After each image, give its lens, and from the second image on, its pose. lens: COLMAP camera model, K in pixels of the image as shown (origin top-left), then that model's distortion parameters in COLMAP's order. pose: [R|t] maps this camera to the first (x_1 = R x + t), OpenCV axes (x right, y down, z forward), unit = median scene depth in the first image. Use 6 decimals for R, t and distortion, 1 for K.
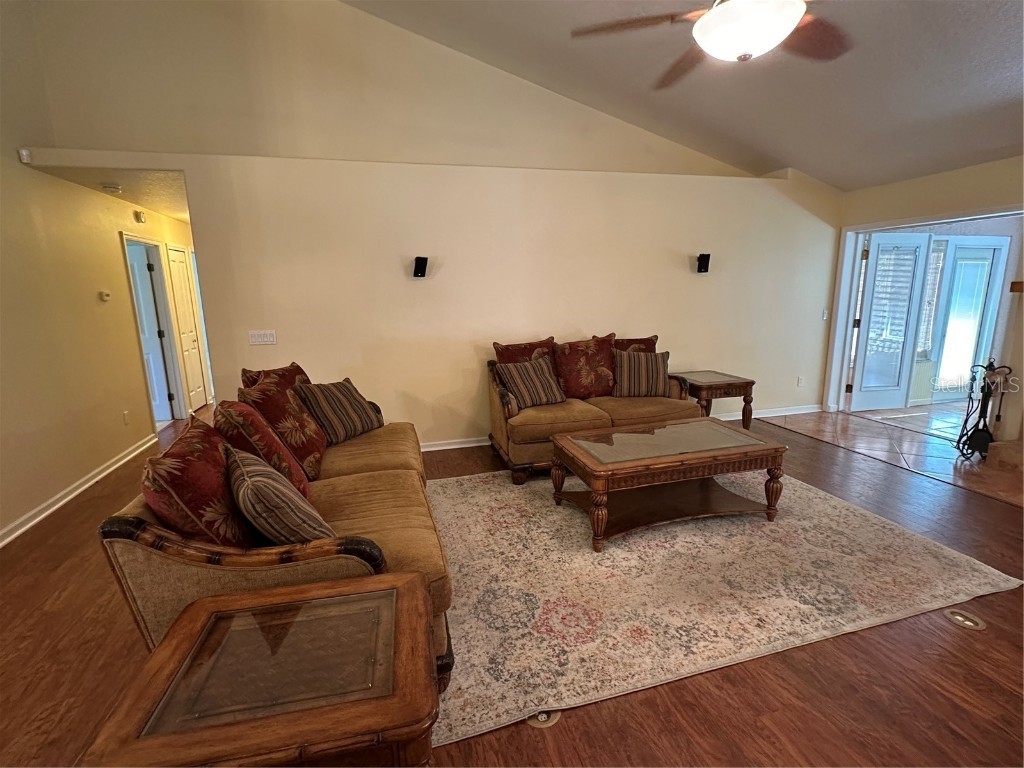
lens RADIAL K [[488.5, 0, 512.6], [0, 488.5, 387.4], [0, 0, 1]] dist [-0.003076, -0.000960]
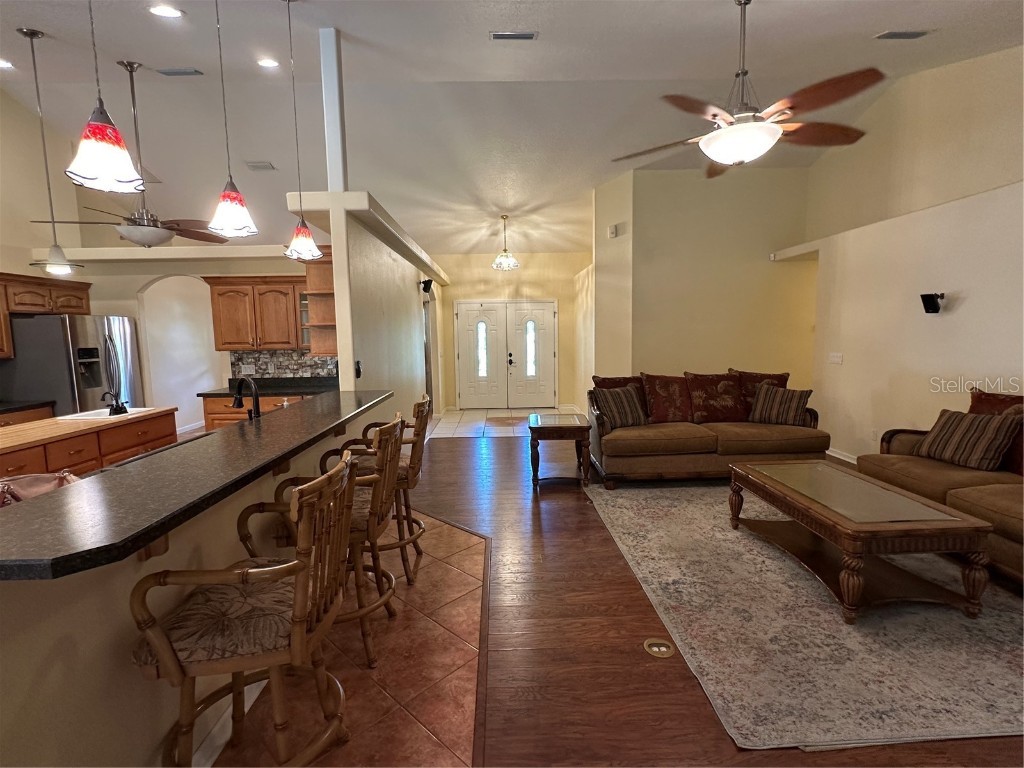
lens RADIAL K [[488.5, 0, 512.6], [0, 488.5, 387.4], [0, 0, 1]] dist [-0.003076, -0.000960]
pose [[-0.238074, 0.135840, -0.961701, 1.622935], [-0.166798, 0.969742, 0.178267, -0.178999], [0.956817, 0.202851, -0.208212, 0.662880]]
